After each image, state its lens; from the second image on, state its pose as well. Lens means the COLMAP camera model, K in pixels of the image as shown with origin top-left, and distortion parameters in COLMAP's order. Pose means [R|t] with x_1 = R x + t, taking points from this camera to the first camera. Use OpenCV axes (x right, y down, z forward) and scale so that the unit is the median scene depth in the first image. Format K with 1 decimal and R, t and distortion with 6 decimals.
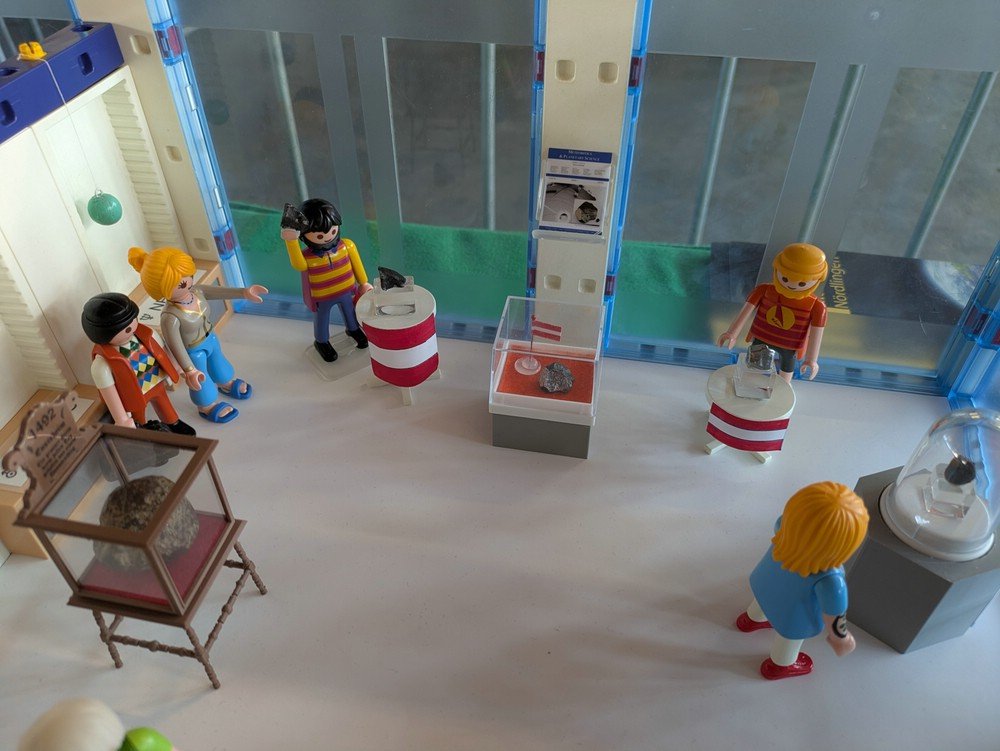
lens RADIAL K [[763.0, 0, 484.2], [0, 763.0, 376.4], [0, 0, 1]] dist [0.041782, -0.089819]
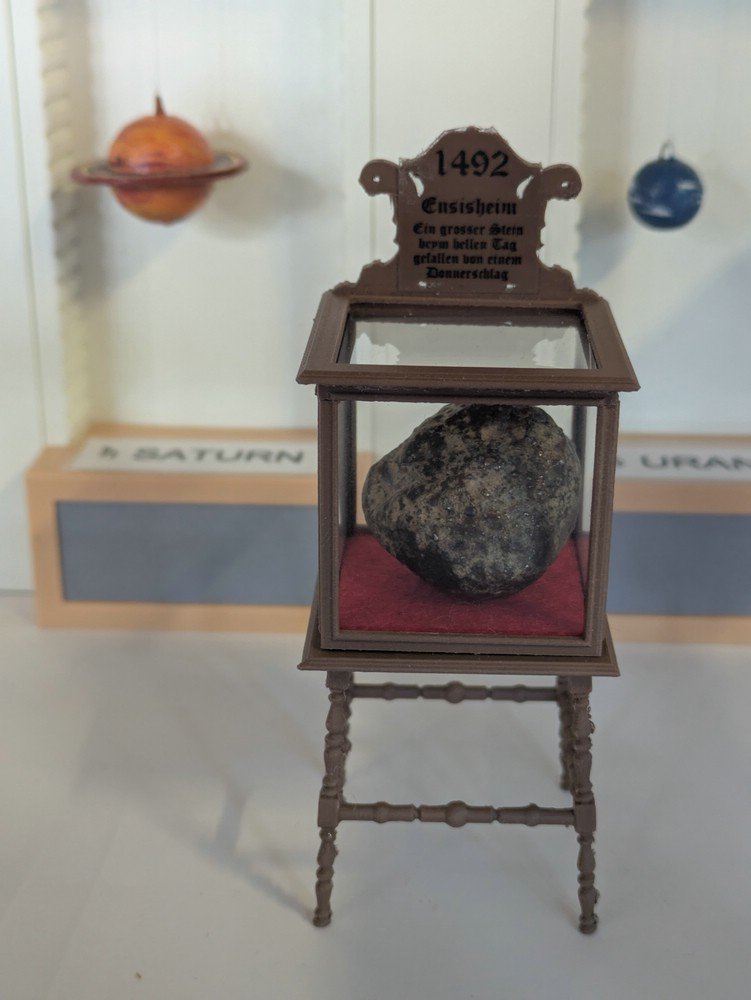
lens RADIAL K [[1526.1, 0, 375.5], [0, 1526.1, 500.0], [0, 0, 1]] dist [0.171779, -1.077291]
pose [[0.162592, 0.389149, -0.906712, 0.266849], [-0.659157, 0.726641, 0.193665, 0.045894], [0.734218, 0.566177, 0.374656, 0.474185]]
